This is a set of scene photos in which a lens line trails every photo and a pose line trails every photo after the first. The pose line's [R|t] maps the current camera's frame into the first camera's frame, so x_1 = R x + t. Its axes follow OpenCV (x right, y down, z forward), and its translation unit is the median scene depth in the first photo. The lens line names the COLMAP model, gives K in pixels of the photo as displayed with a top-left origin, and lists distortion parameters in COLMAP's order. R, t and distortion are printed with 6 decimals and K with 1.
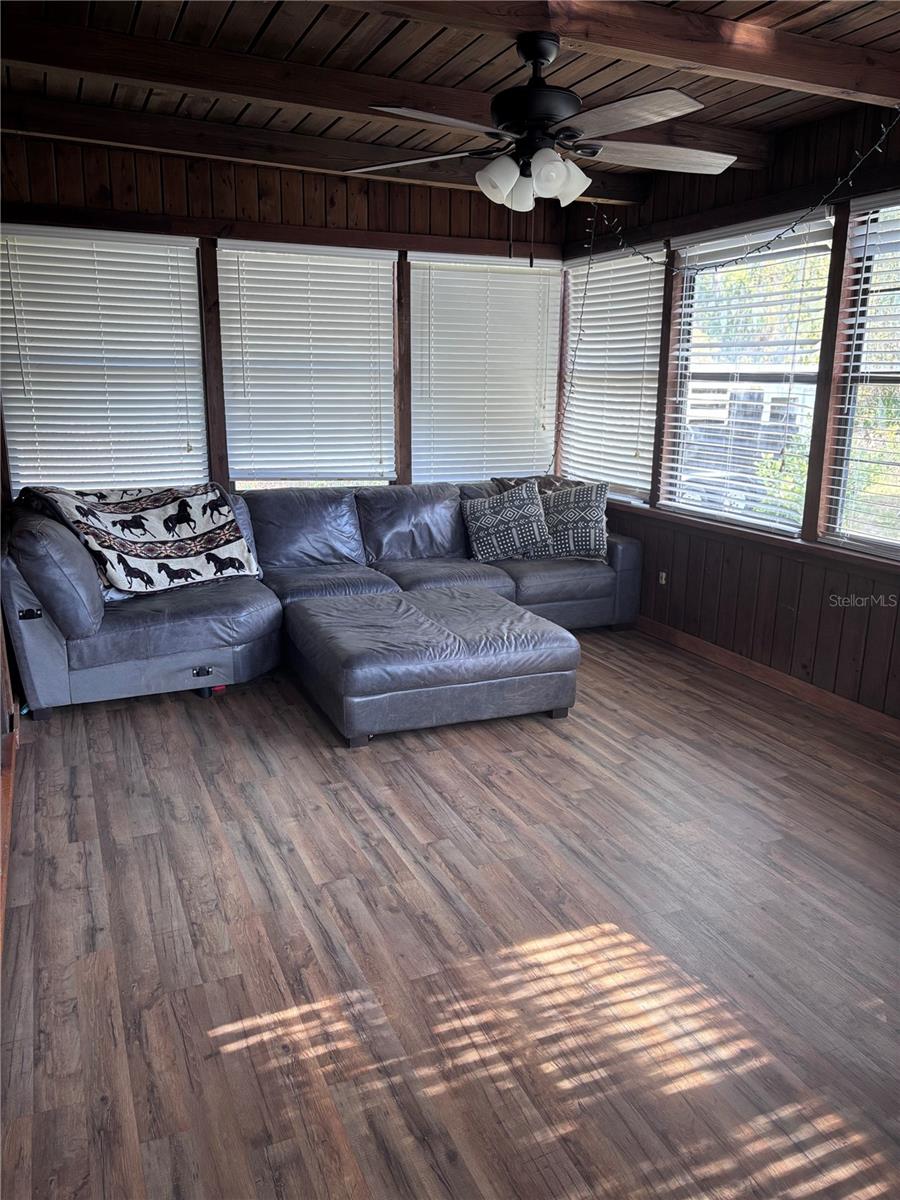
lens RADIAL K [[901.9, 0, 452.3], [0, 901.9, 601.4], [0, 0, 1]] dist [0.039334, -0.033191]
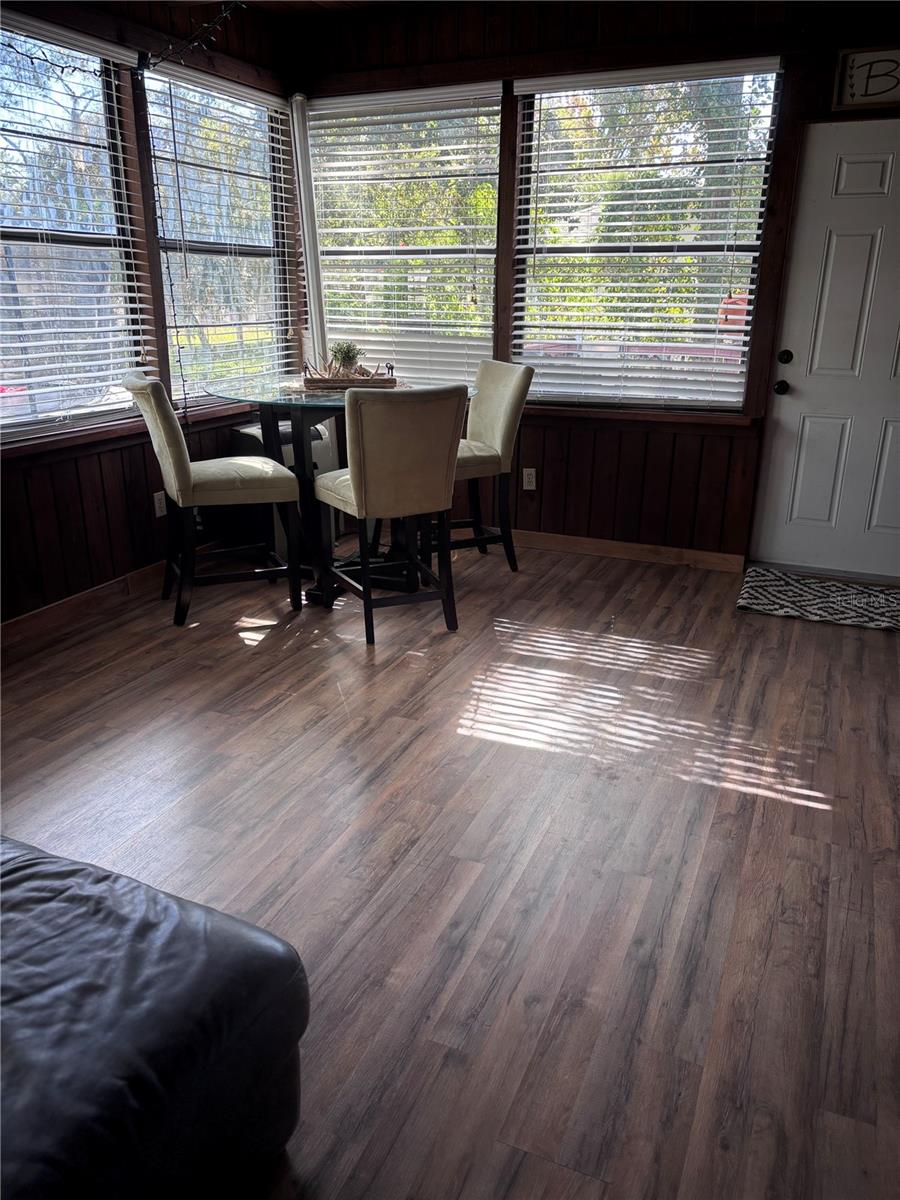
lens RADIAL K [[901.9, 0, 452.6], [0, 901.9, 594.2], [0, 0, 1]] dist [0.039334, -0.033191]
pose [[-0.678634, -0.252942, 0.689548, -0.546202], [0.161776, 0.864295, 0.476259, -0.325361], [-0.716439, 0.434758, -0.545620, 1.538790]]
